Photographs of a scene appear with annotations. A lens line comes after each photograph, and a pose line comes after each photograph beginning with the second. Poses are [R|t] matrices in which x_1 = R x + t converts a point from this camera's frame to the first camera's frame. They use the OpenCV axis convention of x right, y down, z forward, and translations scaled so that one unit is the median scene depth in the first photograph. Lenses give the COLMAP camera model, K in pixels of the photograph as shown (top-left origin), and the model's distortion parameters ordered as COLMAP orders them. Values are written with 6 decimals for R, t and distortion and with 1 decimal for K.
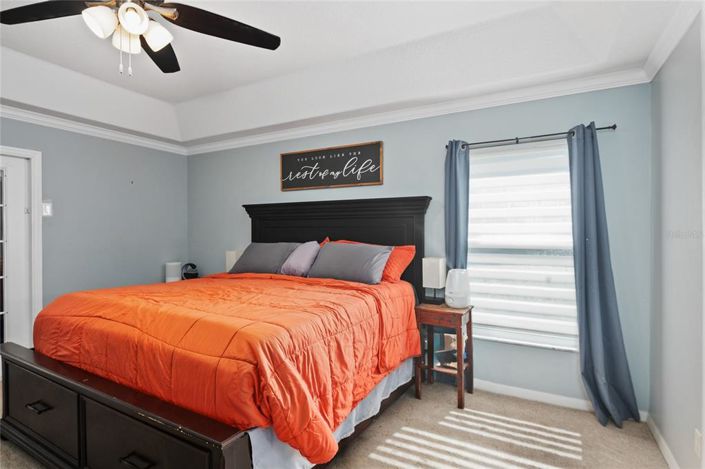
lens RADIAL K [[362.7, 0, 352.5], [0, 362.7, 234.5], [0, 0, 1]] dist [0.000954, -0.000026]
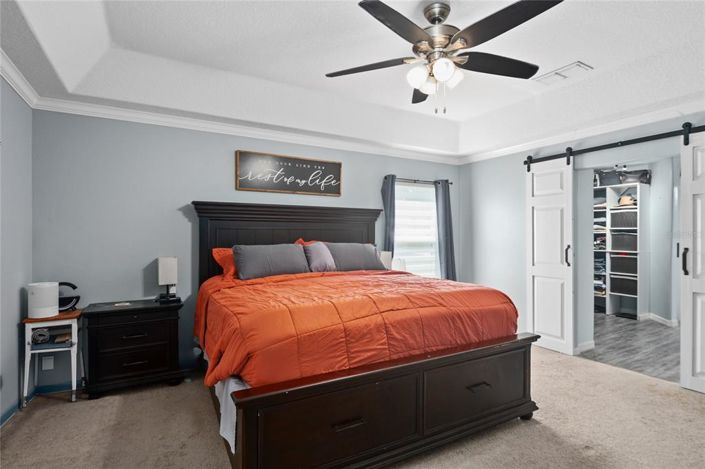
lens RADIAL K [[362.7, 0, 352.5], [0, 362.7, 234.5], [0, 0, 1]] dist [0.000954, -0.000026]
pose [[0.513513, 0.000327, 0.858082, -0.958654], [0.006417, 0.999971, -0.004221, 0.001067], [-0.858058, 0.007674, 0.513496, 0.302649]]
